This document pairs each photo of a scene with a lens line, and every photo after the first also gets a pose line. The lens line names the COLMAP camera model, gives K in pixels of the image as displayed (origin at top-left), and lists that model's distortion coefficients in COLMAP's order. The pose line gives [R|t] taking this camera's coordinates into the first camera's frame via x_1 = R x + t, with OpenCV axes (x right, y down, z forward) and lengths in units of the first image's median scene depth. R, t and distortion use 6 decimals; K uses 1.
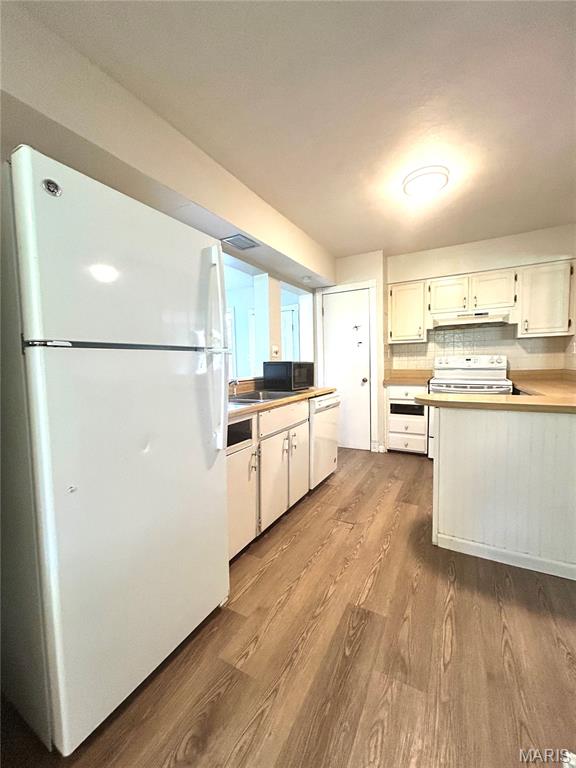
lens RADIAL K [[309.5, 0, 288.6], [0, 309.5, 383.8], [0, 0, 1]] dist [-0.002920, 0.000612]
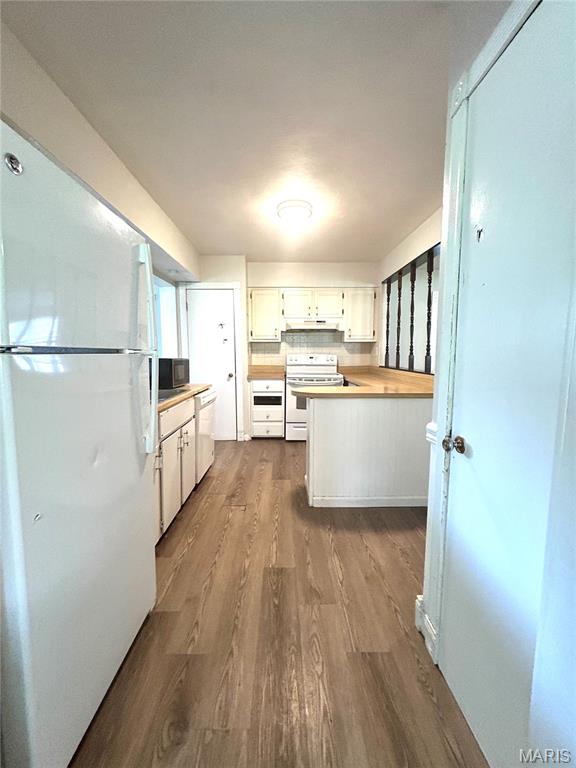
lens RADIAL K [[309.5, 0, 287.4], [0, 309.5, 384.9], [0, 0, 1]] dist [-0.002920, 0.000612]
pose [[0.865767, -0.030288, 0.499530, -0.208587], [0.016022, 0.999333, 0.032824, -0.019091], [-0.500191, -0.020414, 0.865674, -0.039841]]
